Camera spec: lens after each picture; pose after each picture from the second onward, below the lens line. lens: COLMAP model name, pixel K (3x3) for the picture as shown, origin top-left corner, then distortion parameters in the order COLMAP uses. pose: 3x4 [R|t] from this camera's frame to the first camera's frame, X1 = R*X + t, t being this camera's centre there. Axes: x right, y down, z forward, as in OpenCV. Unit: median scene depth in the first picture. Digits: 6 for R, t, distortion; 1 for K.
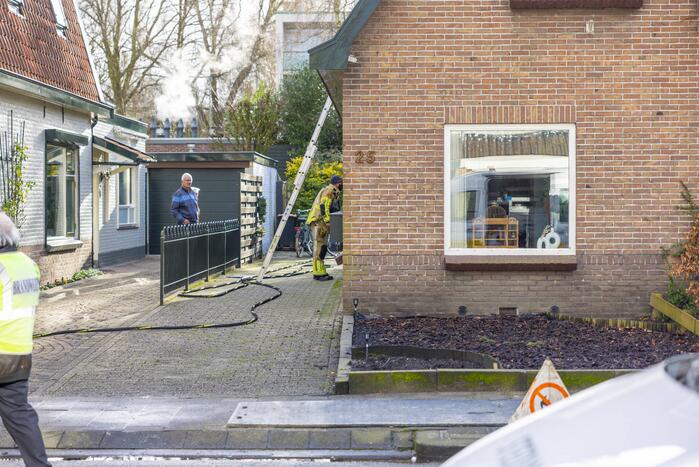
lens RADIAL K [[1386.8, 0, 350.0], [0, 1386.8, 230.7], [0, 0, 1]] dist [0.096636, 0.000000]
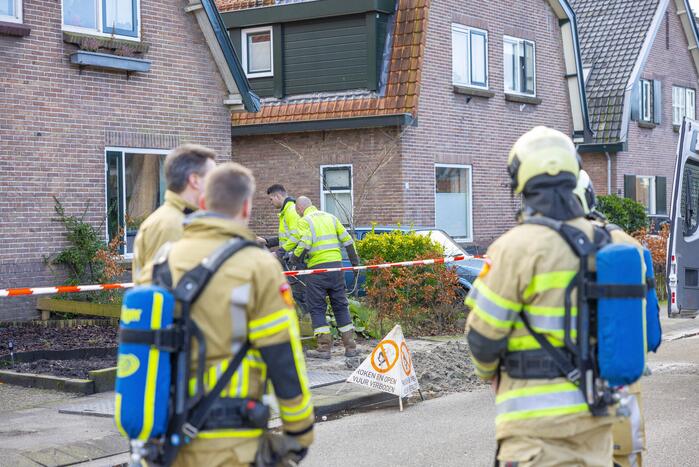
lens RADIAL K [[1386.8, 0, 349.7], [0, 1386.8, 236.1], [0, 0, 1]] dist [0.096636, 0.000000]
pose [[0.538785, -0.016077, 0.842290, -0.574355], [0.033374, 0.999440, -0.002271, 0.006958], [-0.841782, 0.029334, 0.539020, 0.201829]]
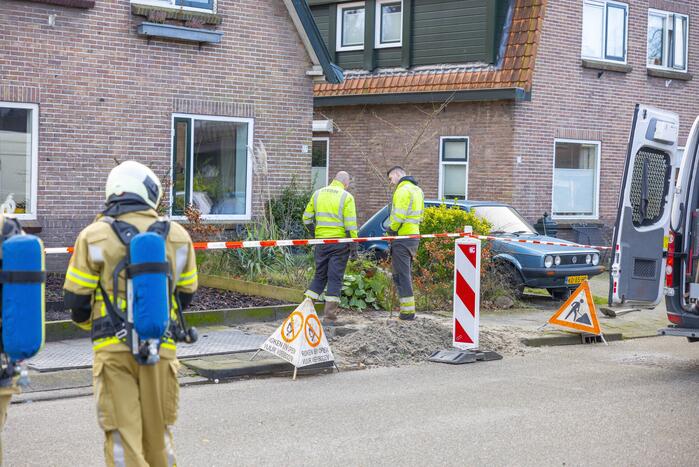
lens RADIAL K [[1386.8, 0, 337.7], [0, 1386.8, 231.5], [0, 0, 1]] dist [0.096636, 0.000000]
pose [[0.715703, -0.003779, 0.698395, -0.459079], [-0.013943, 0.999709, 0.019698, 0.001361], [-0.698266, -0.023835, 0.715442, 0.013582]]
